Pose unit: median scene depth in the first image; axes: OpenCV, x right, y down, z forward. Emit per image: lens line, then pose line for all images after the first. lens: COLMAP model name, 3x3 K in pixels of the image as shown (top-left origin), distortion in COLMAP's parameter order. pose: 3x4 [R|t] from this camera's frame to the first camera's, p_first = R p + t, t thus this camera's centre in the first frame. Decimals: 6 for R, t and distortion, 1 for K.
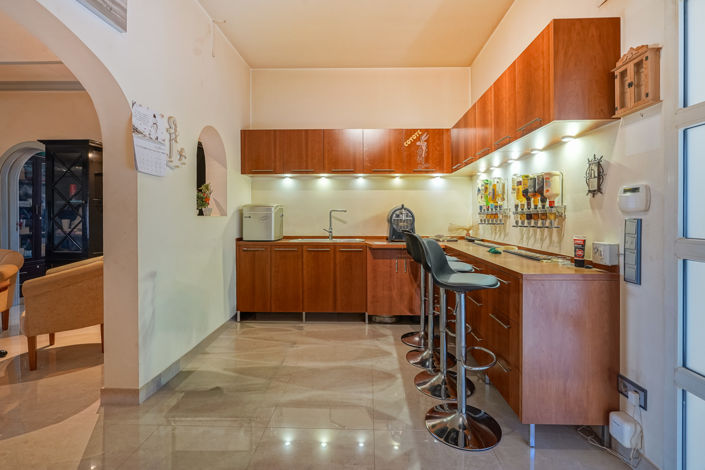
lens RADIAL K [[324.1, 0, 363.7], [0, 324.1, 219.2], [0, 0, 1]] dist [-0.015769, -0.000474]
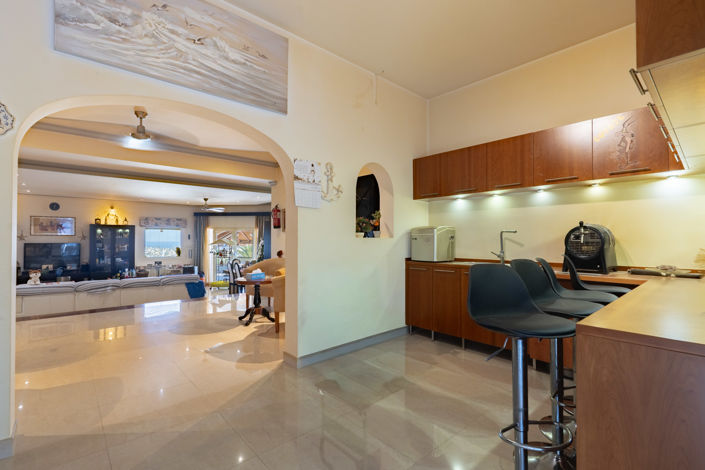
lens RADIAL K [[324.1, 0, 350.6], [0, 324.1, 238.8], [0, 0, 1]] dist [-0.015769, -0.000474]
pose [[0.676651, -0.001512, -0.736302, 0.317920], [-0.007909, 0.999925, -0.009322, 0.005456], [0.736261, 0.012131, 0.676588, 0.115428]]
